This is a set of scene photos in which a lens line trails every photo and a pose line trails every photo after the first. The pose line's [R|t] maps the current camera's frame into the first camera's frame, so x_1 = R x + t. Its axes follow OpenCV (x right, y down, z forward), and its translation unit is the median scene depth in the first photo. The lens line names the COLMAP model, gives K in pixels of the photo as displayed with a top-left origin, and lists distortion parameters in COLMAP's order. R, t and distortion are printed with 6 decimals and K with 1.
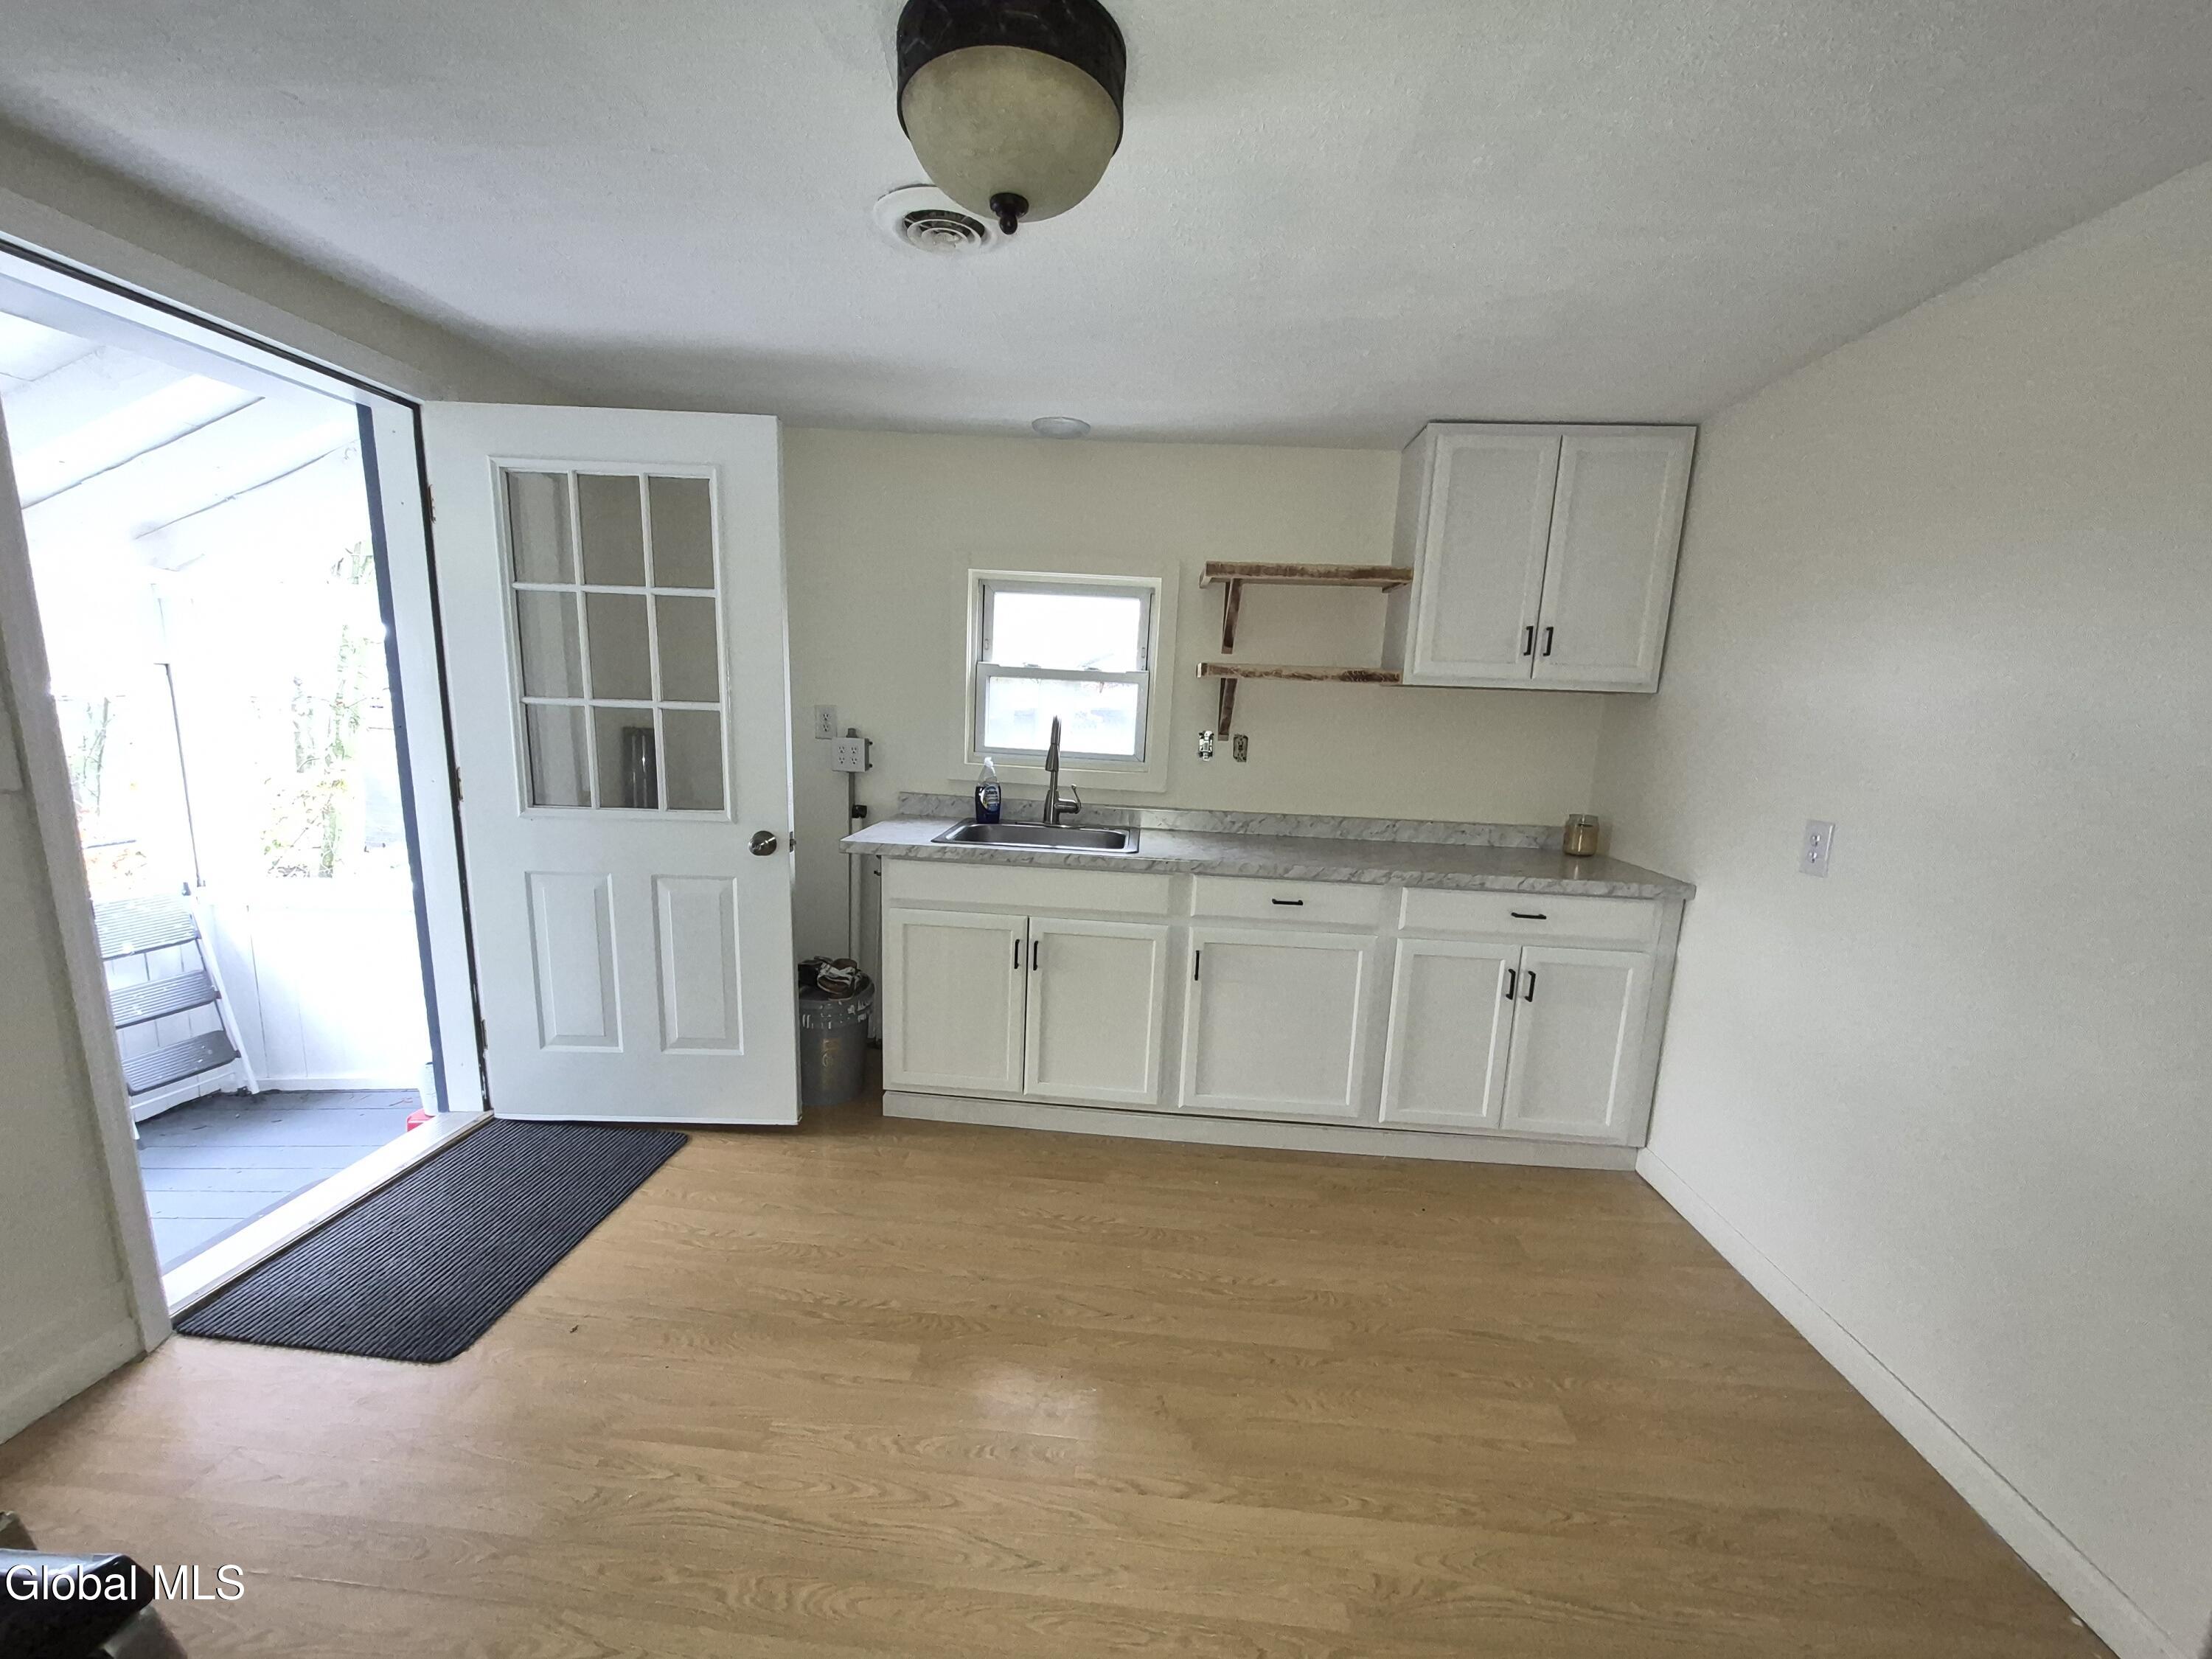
lens RADIAL K [[871.1, 0, 1100.1], [0, 871.1, 846.7], [0, 0, 1]] dist [-0.001663, 0.000009]
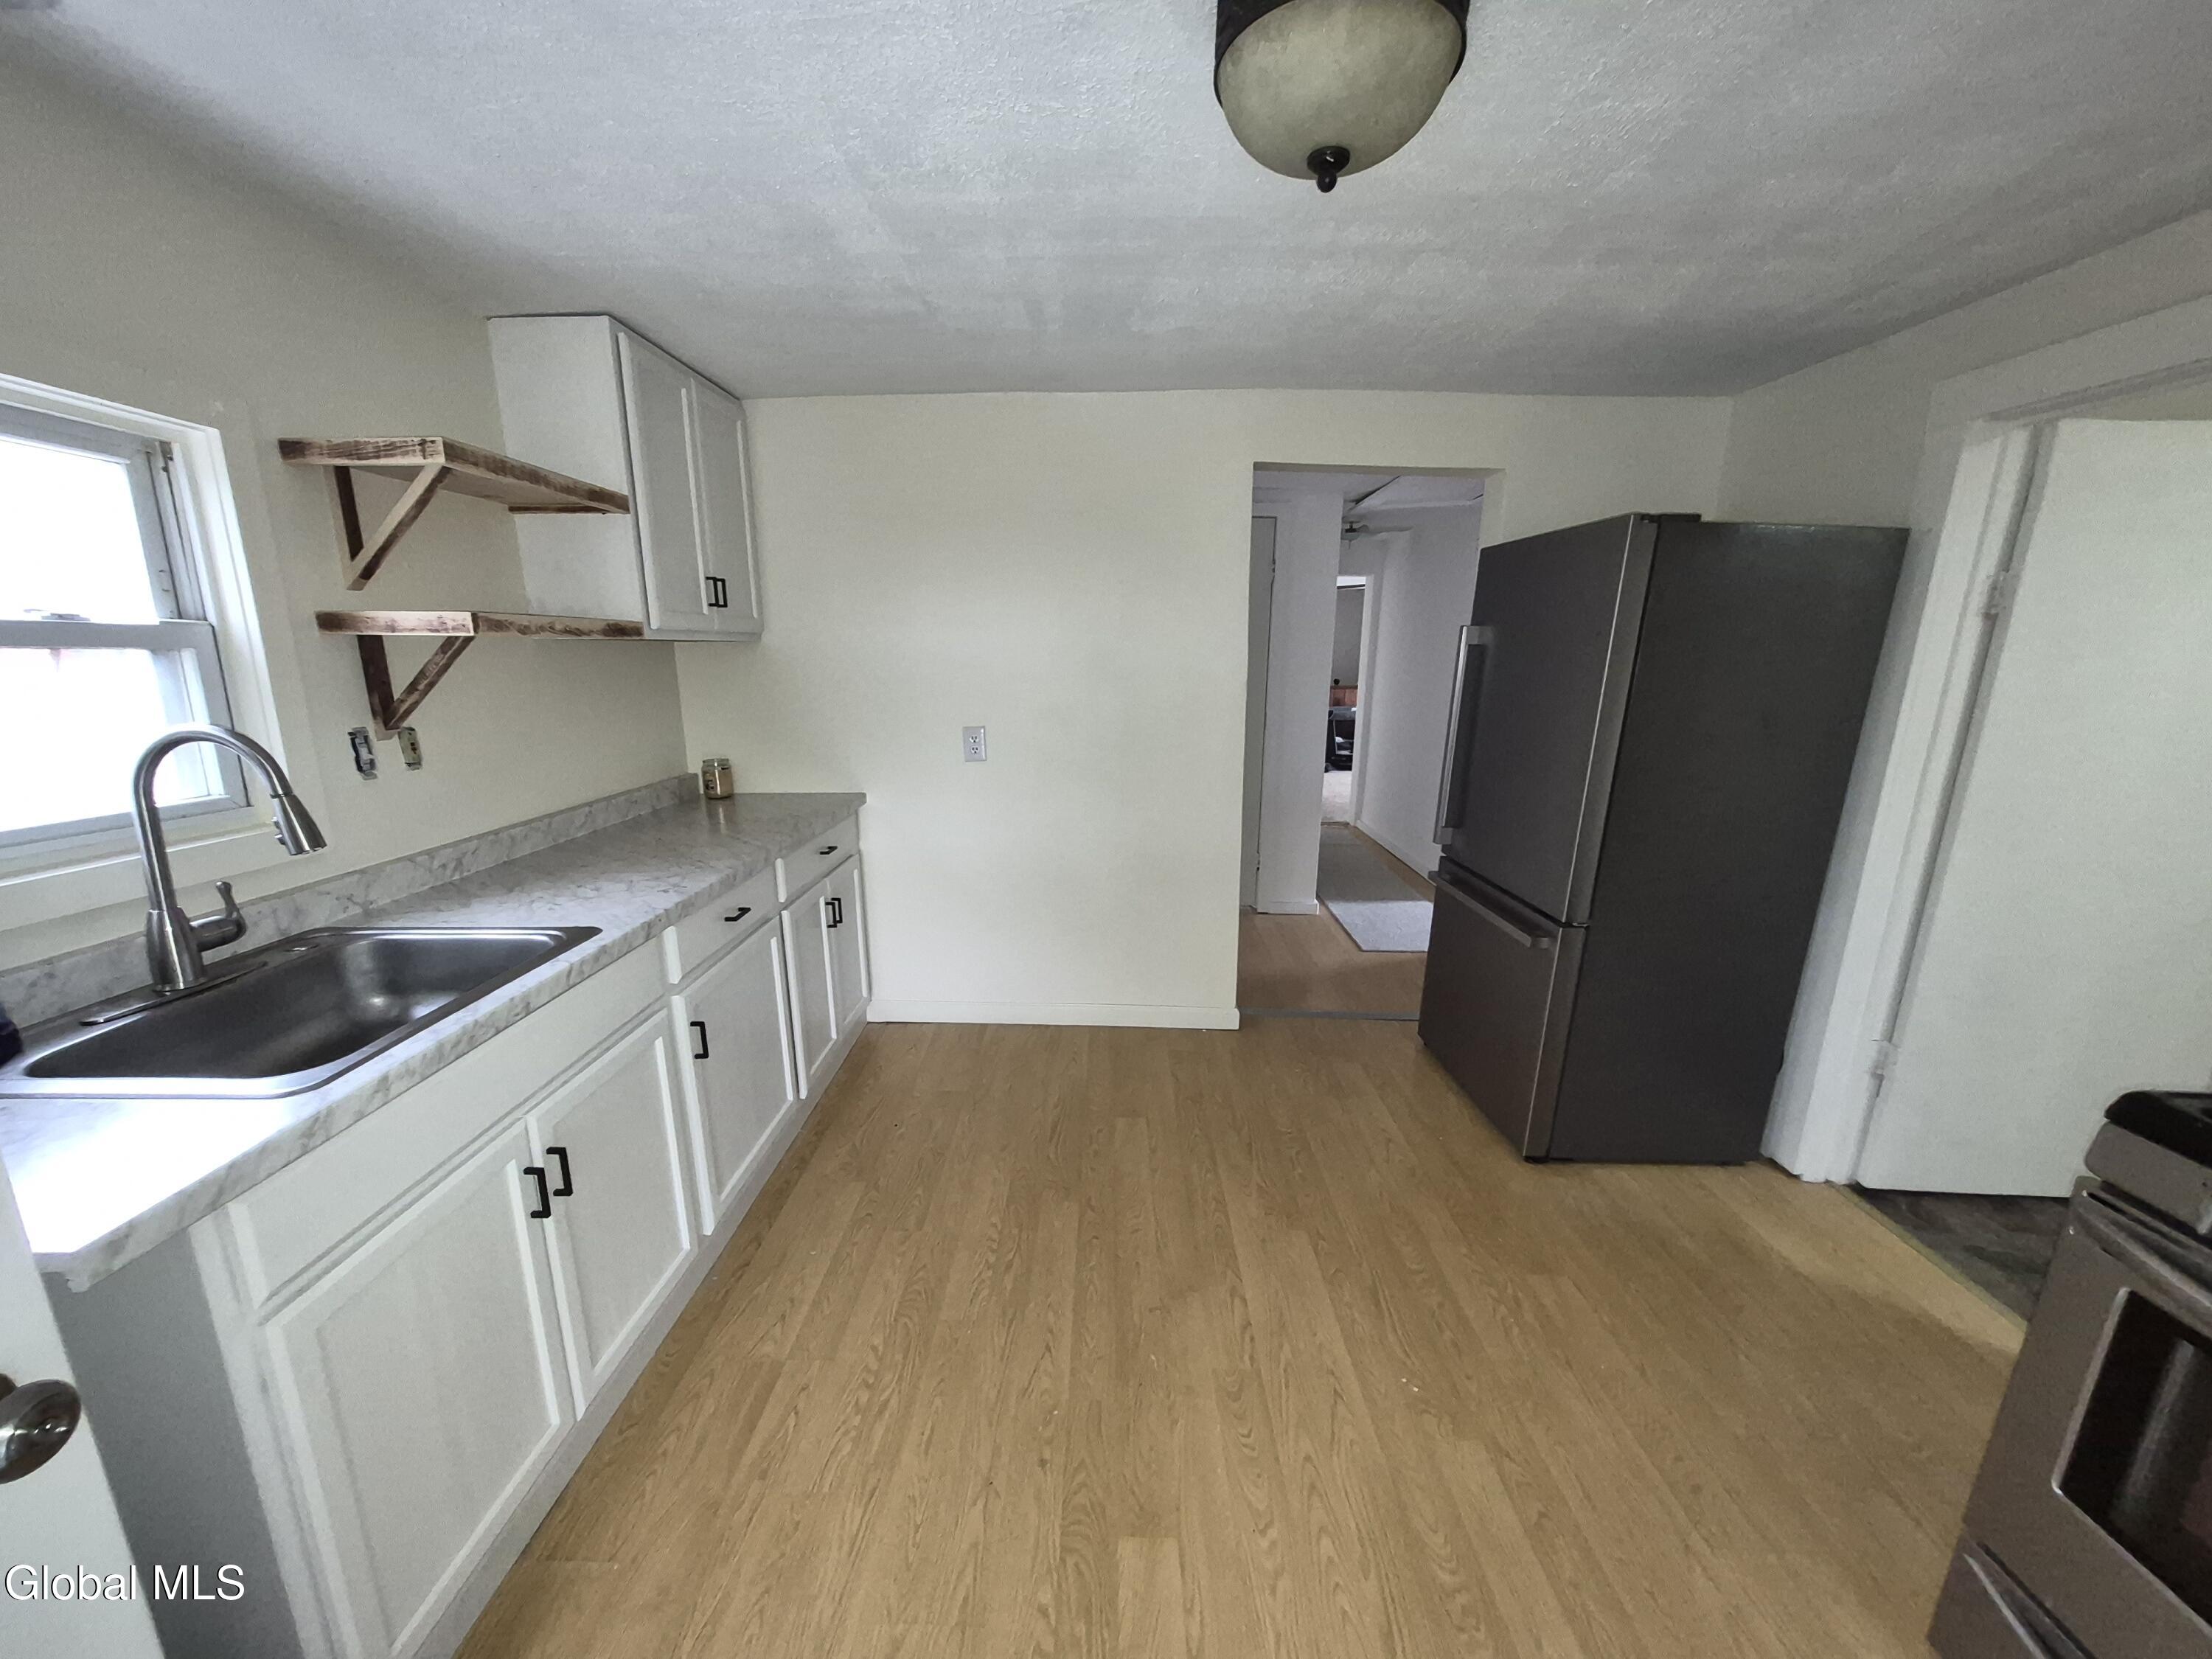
lens RADIAL K [[871.1, 0, 1097.2], [0, 871.1, 818.7], [0, 0, 1]] dist [-0.001663, 0.000009]
pose [[-0.055632, -0.223105, 0.973206, -0.811509], [0.170379, 0.958298, 0.229427, -0.210610], [-0.983807, 0.178577, -0.015300, 0.923994]]
